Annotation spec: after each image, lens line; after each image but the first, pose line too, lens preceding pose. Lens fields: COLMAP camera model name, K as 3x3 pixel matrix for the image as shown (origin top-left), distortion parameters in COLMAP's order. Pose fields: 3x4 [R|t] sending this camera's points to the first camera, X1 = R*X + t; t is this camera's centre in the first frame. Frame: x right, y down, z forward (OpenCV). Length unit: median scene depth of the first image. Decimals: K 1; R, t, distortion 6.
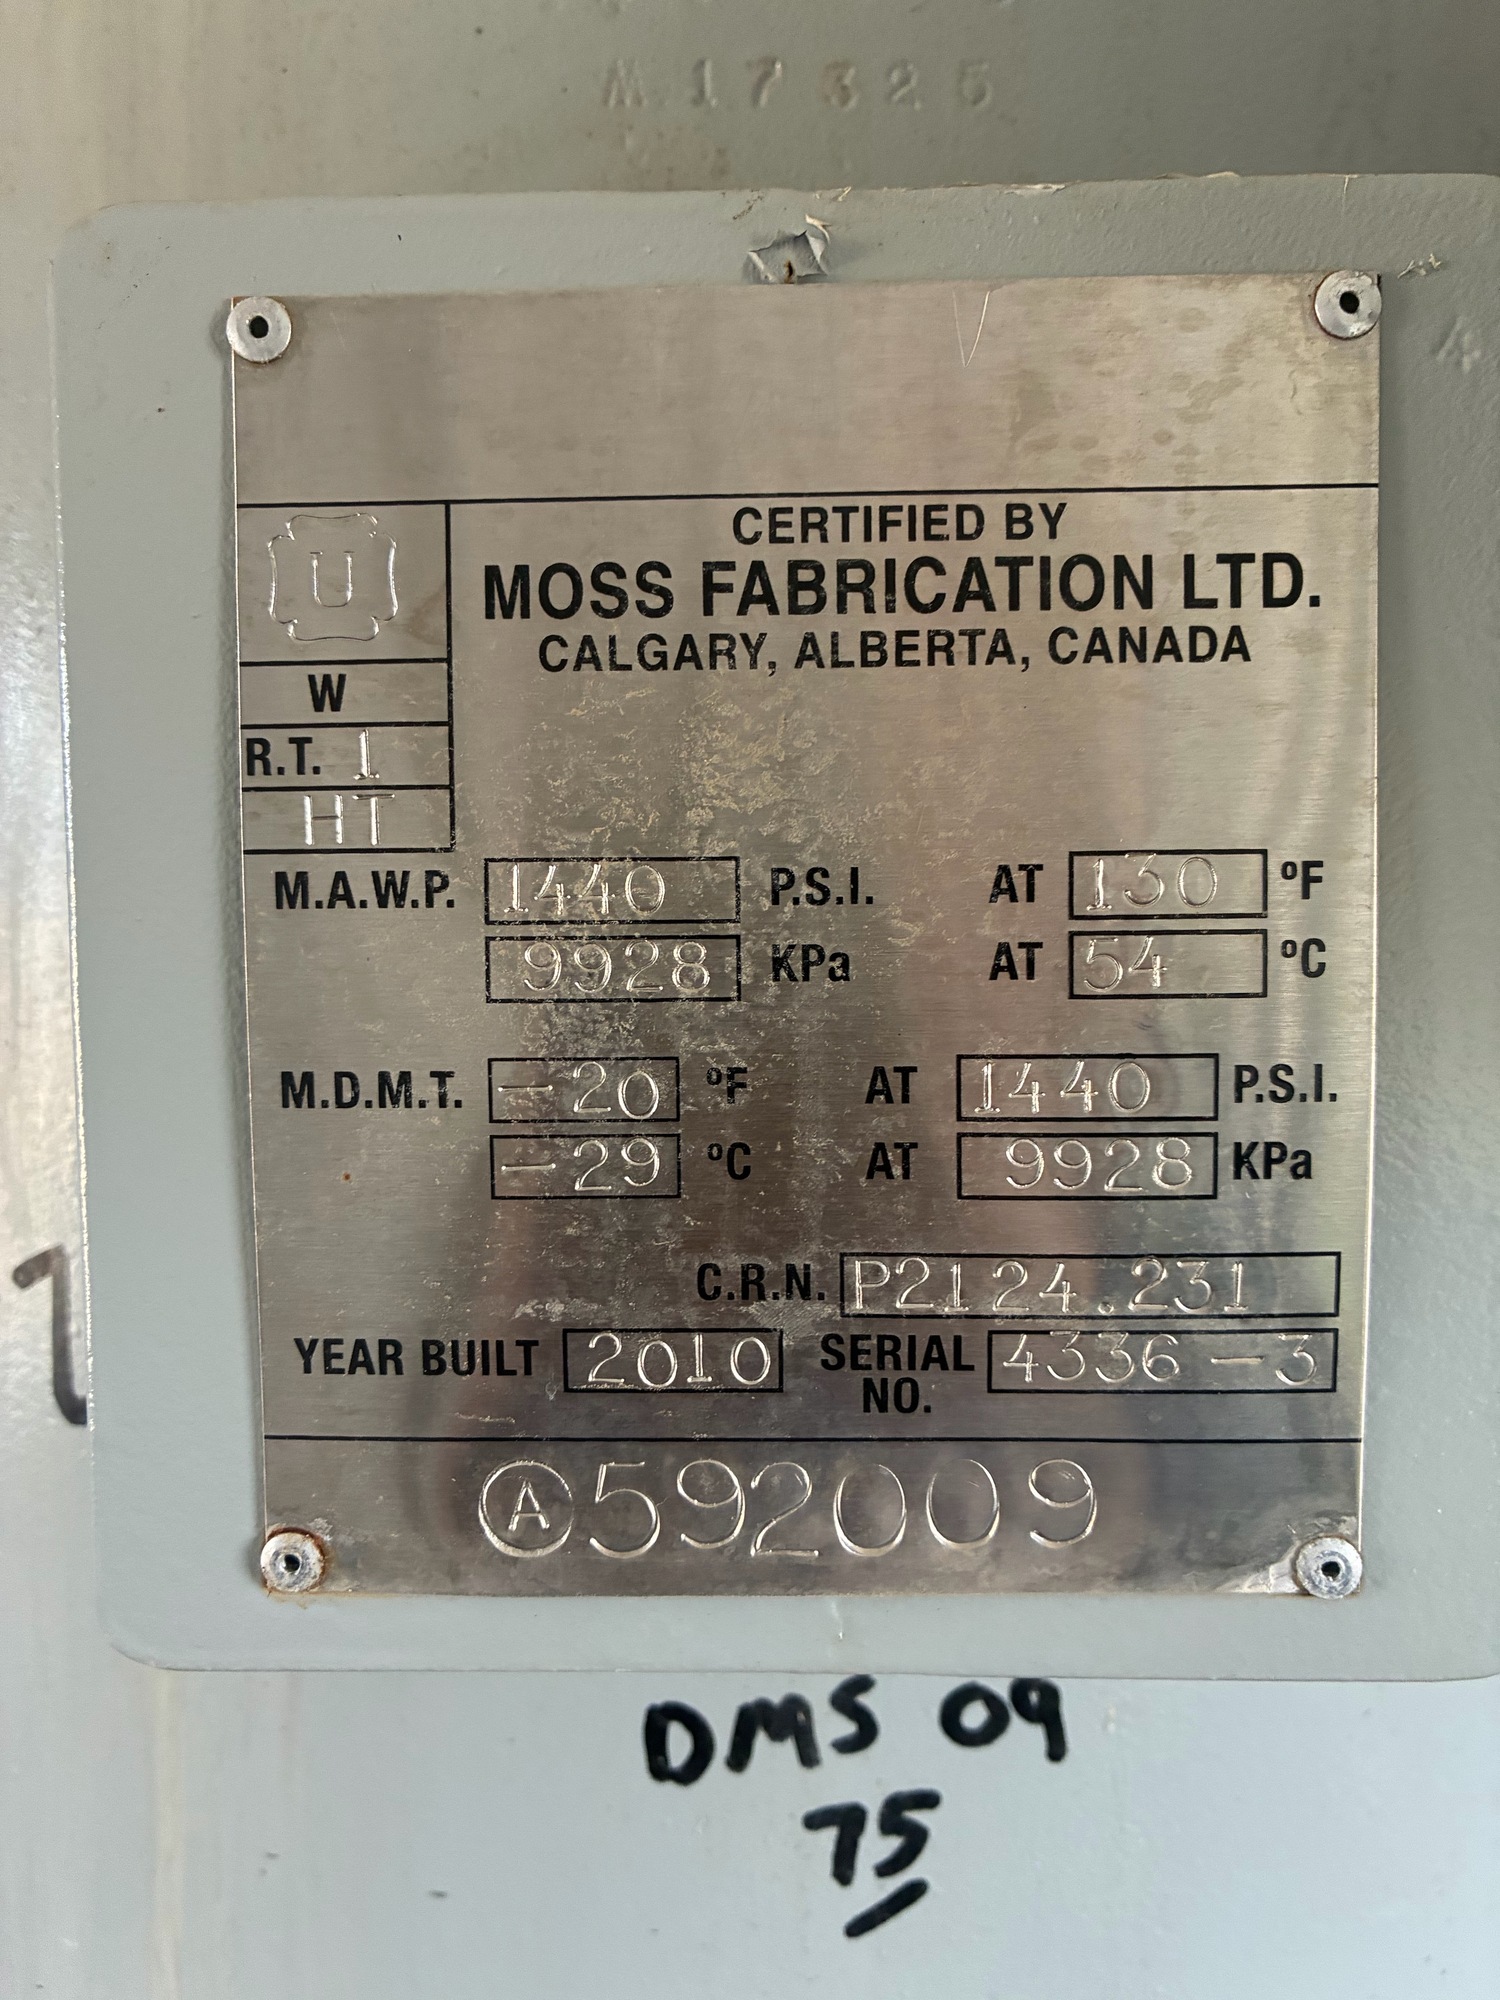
lens RADIAL K [[1538.2, 0, 757.4], [0, 1538.2, 998.5], [0, 0, 1]] dist [0.051152, -0.069992]
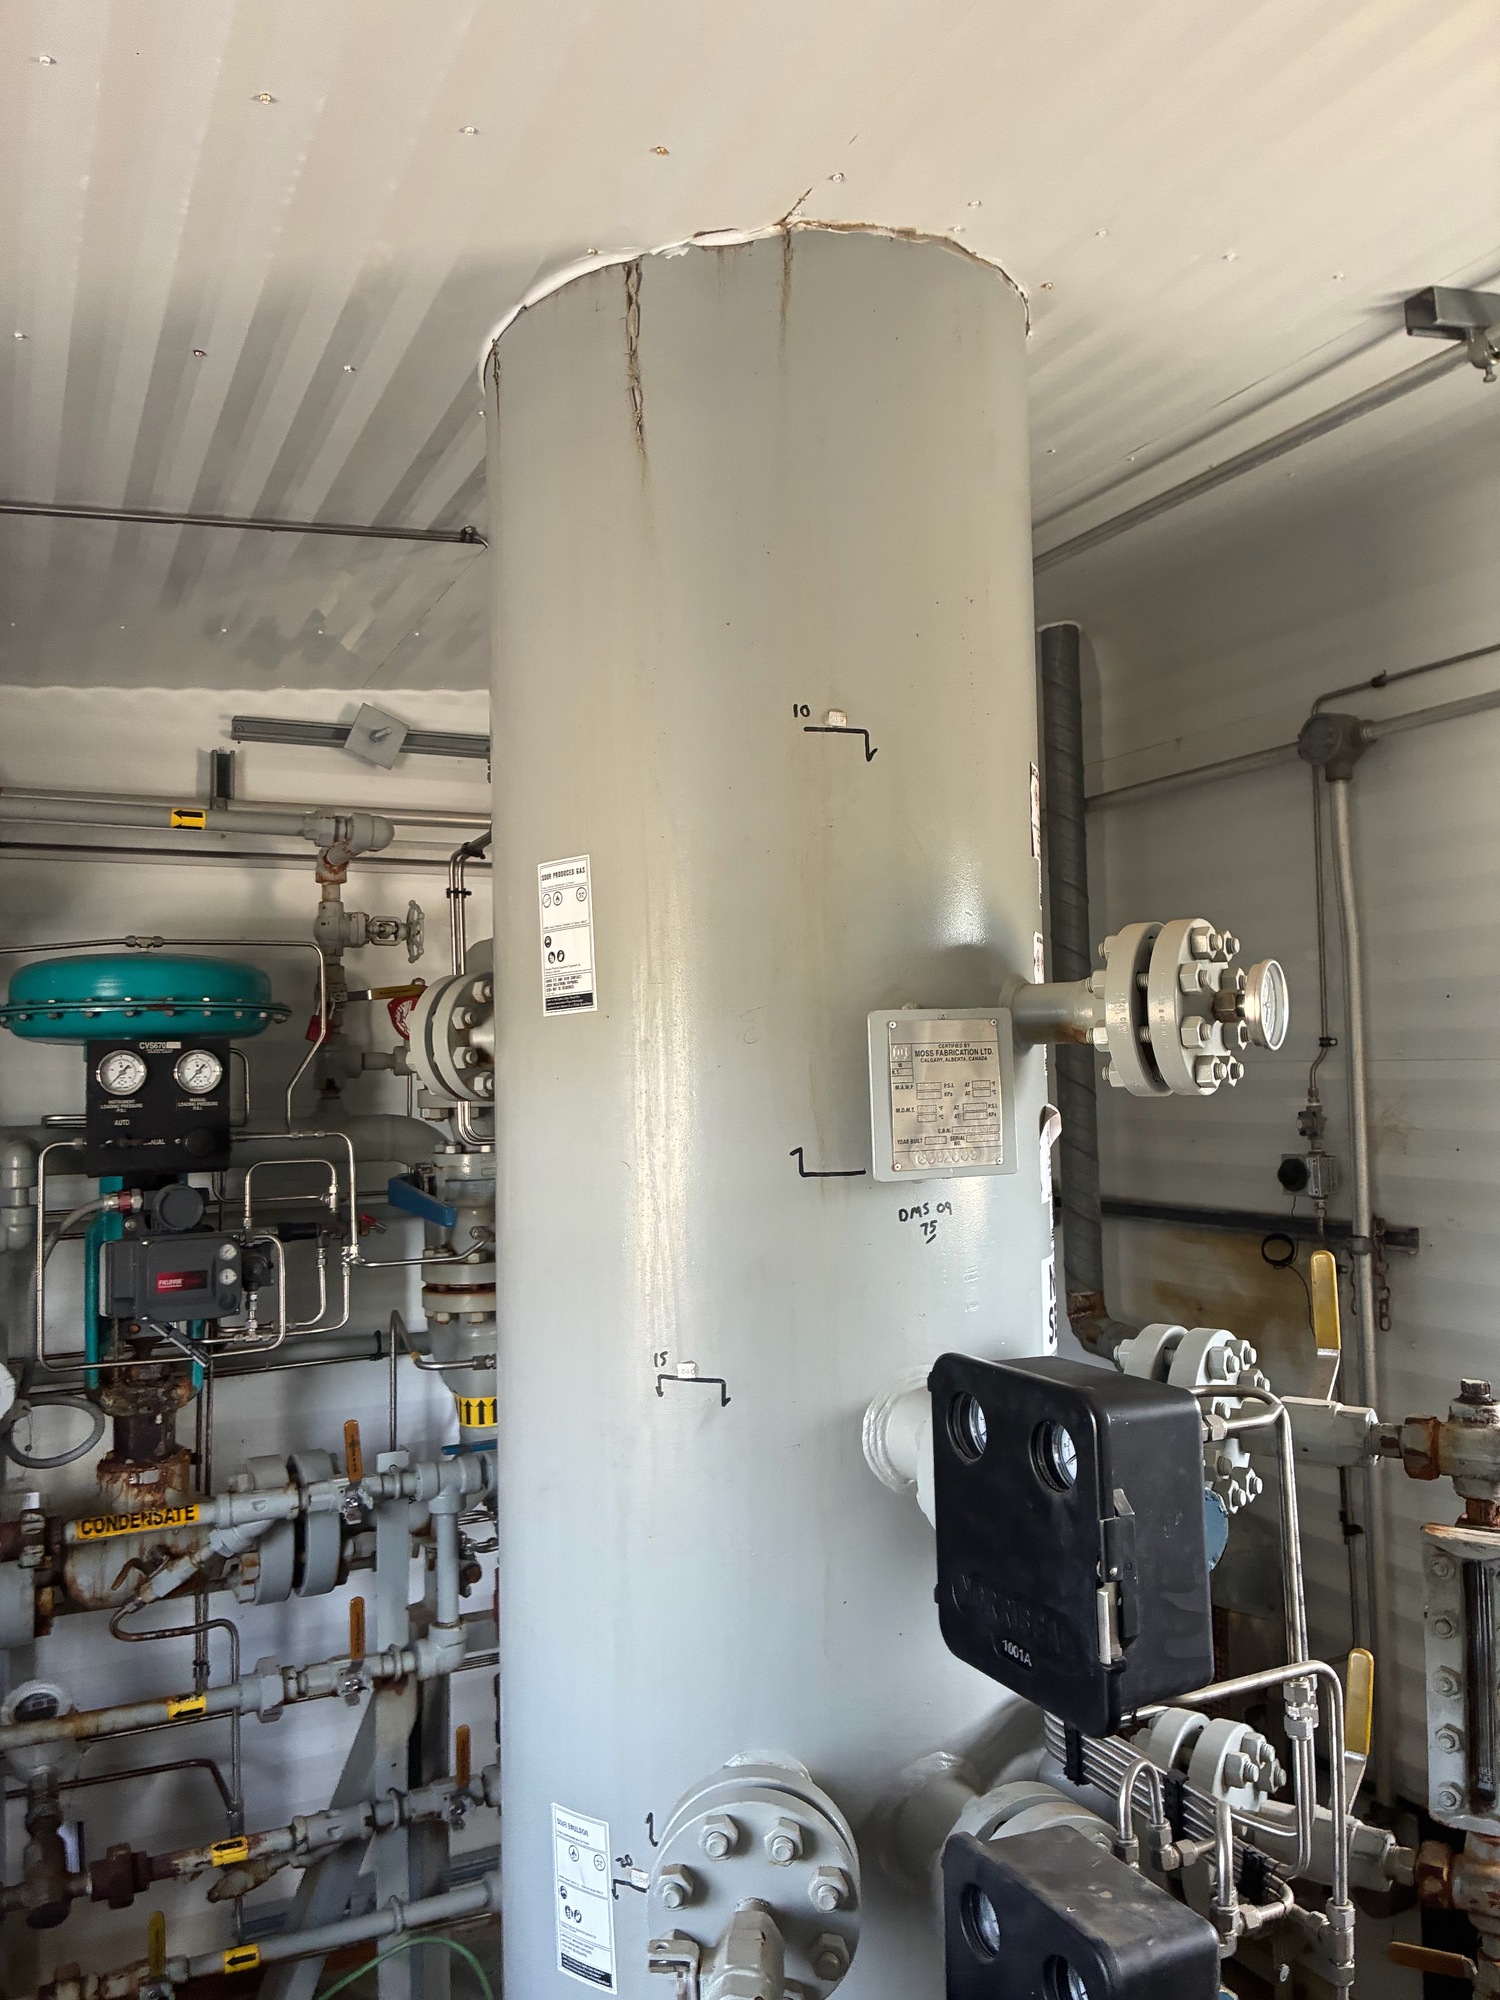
lens RADIAL K [[1538.2, 0, 740.0], [0, 1538.2, 983.4], [0, 0, 1]] dist [0.051152, -0.069992]
pose [[0.889471, 0.006072, 0.456951, -3.695742], [0.049304, 0.992800, -0.109165, 0.183216], [-0.454324, 0.119629, 0.882768, -4.620637]]
